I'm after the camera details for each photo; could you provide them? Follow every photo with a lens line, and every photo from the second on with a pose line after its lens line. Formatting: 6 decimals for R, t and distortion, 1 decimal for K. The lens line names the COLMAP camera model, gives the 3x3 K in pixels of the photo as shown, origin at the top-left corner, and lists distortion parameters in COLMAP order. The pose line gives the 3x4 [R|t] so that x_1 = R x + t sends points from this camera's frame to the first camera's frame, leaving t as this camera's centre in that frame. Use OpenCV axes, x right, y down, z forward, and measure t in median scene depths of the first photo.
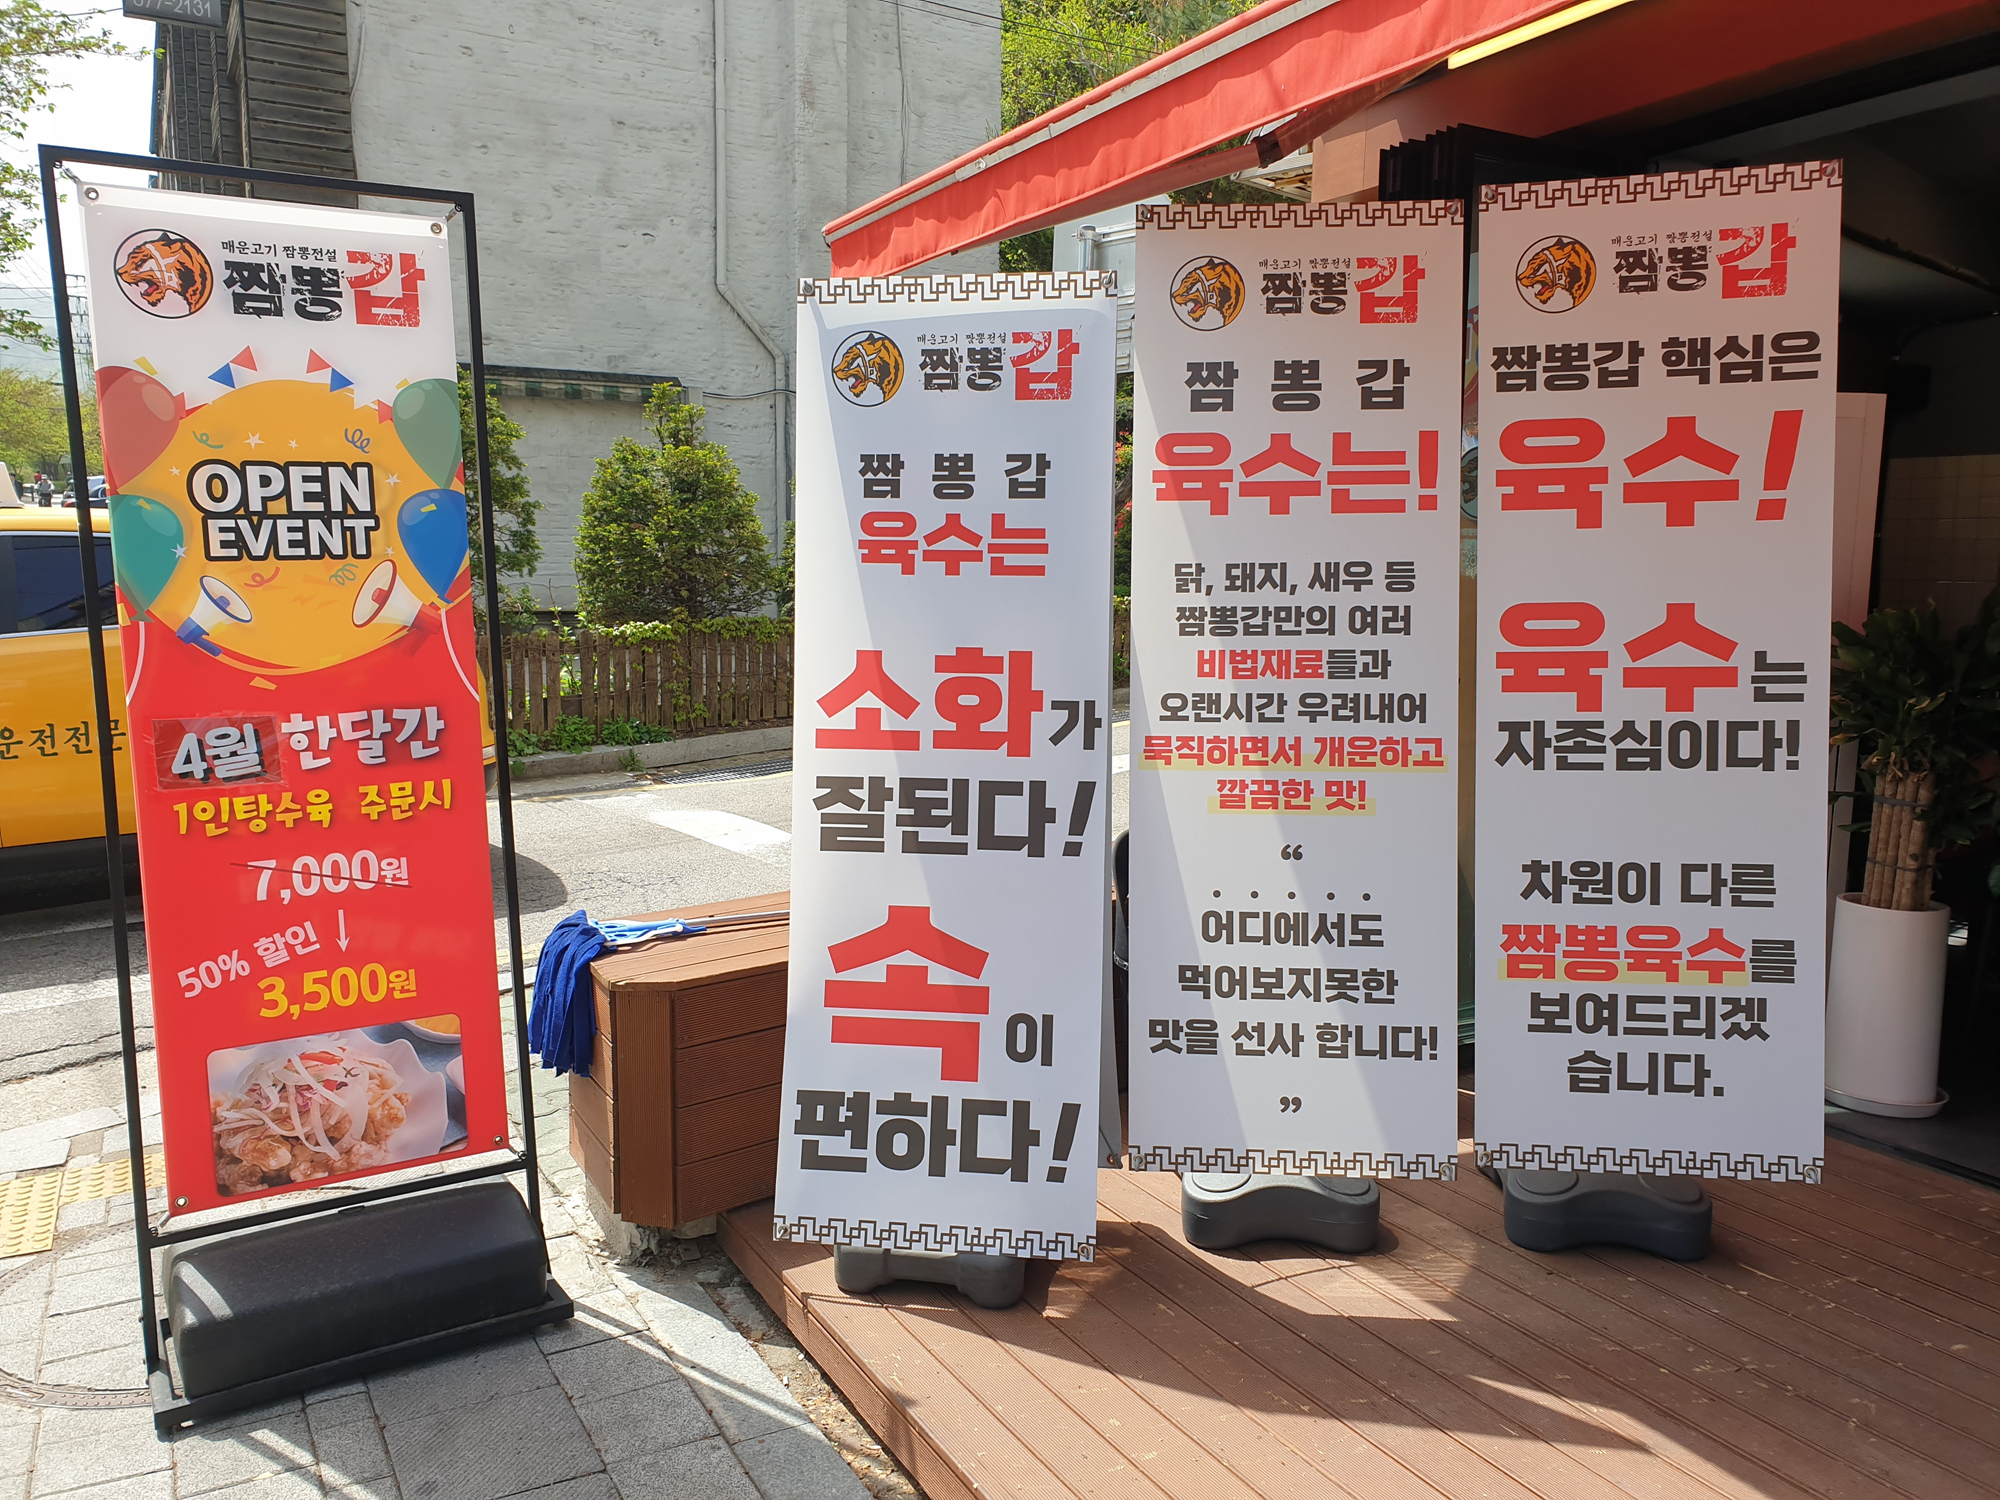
lens RADIAL K [[1614.7, 0, 961.3], [0, 1614.7, 699.0], [0, 0, 1]] dist [0.059452, -0.151768]
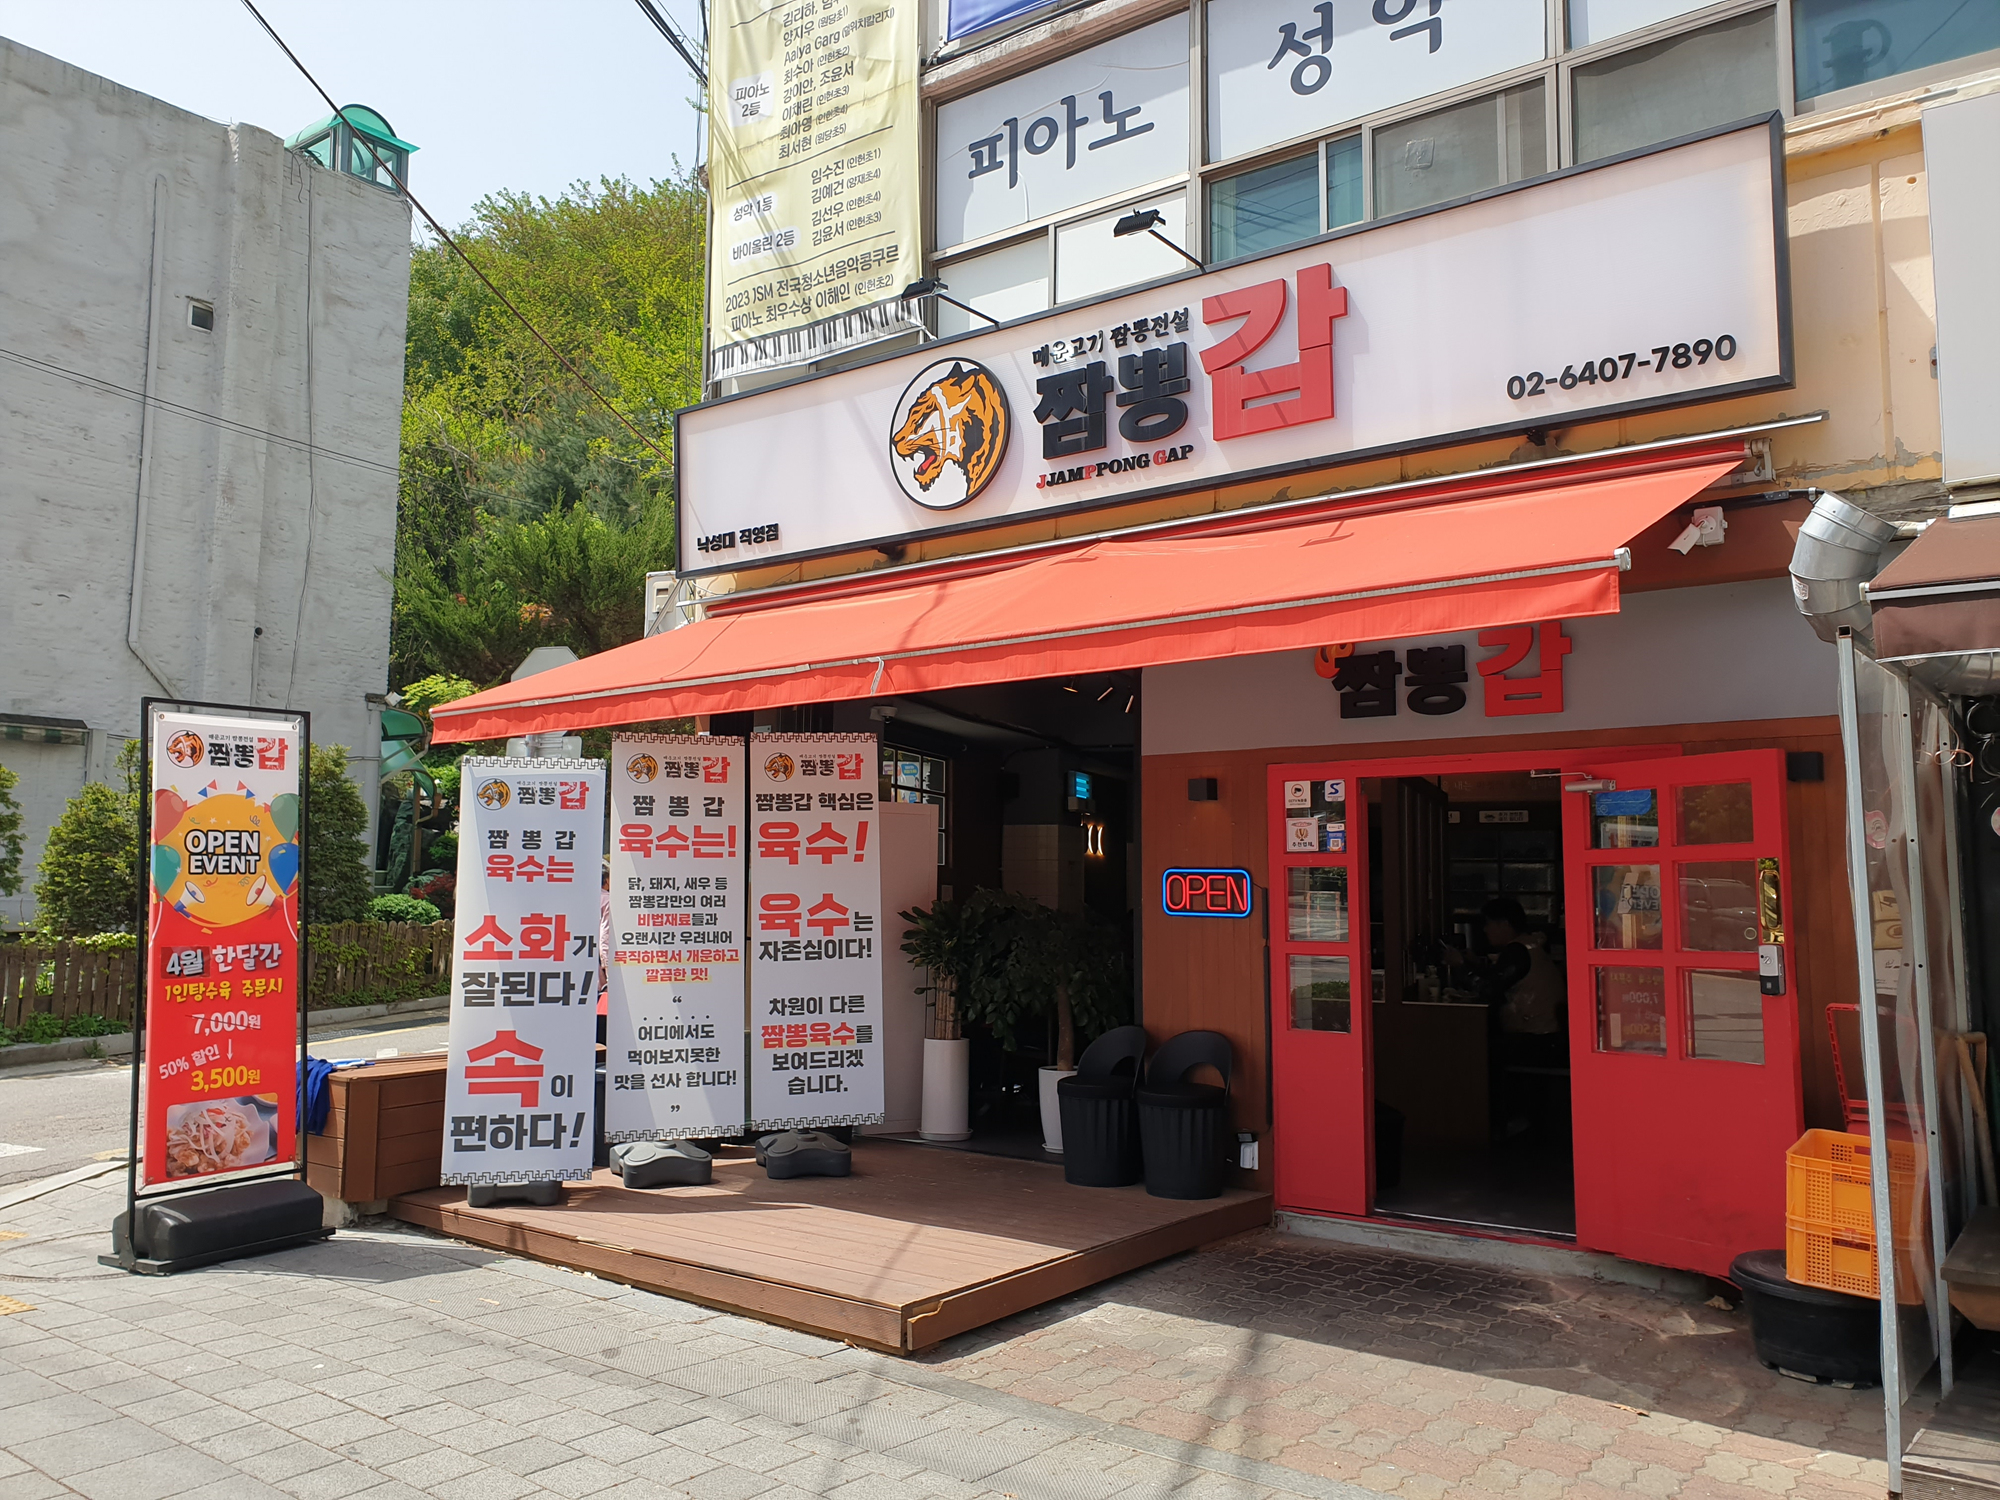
lens RADIAL K [[1649.0, 0, 1000.0], [0, 1649.0, 750.0], [0, 0, 1]] dist [0.060381, -0.013246]
pose [[0.909856, 0.038745, 0.413112, -0.382907], [0.031903, 0.986151, -0.162752, 0.144397], [-0.413697, 0.161261, 0.896019, -1.435410]]
